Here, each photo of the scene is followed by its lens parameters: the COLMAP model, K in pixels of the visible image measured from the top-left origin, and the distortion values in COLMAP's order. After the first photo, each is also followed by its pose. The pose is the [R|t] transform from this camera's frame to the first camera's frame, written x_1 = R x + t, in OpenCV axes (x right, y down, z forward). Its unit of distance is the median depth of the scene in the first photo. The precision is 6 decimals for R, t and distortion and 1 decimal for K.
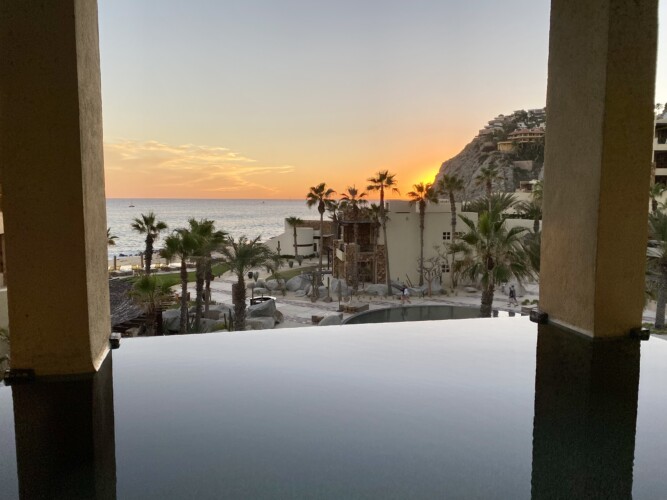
lens RADIAL K [[530.8, 0, 333.5], [0, 530.8, 250.0], [0, 0, 1]] dist [0.063027, -0.141849]
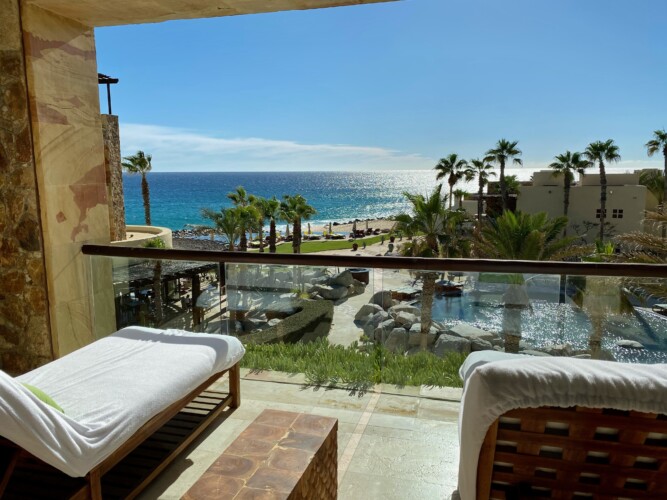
lens RADIAL K [[530.8, 0, 333.5], [0, 530.8, 250.0], [0, 0, 1]] dist [0.063027, -0.141849]
pose [[0.882941, 0.060225, -0.465605, 0.157685], [-0.034134, 0.997348, 0.064275, -0.006406], [0.468242, -0.040858, 0.882655, 0.036094]]
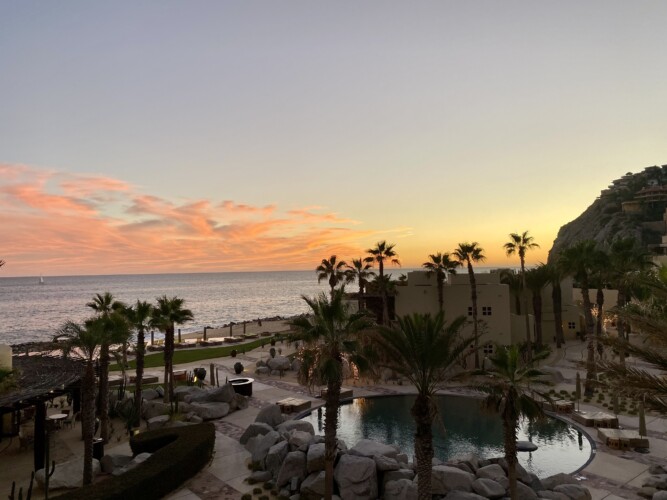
lens RADIAL K [[530.8, 0, 333.5], [0, 530.8, 250.0], [0, 0, 1]] dist [0.063027, -0.141849]
pose [[0.967716, -0.027919, -0.250491, 0.141657], [-0.004900, 0.991574, -0.129449, -0.008271], [0.251994, 0.126498, 0.959426, 0.056709]]
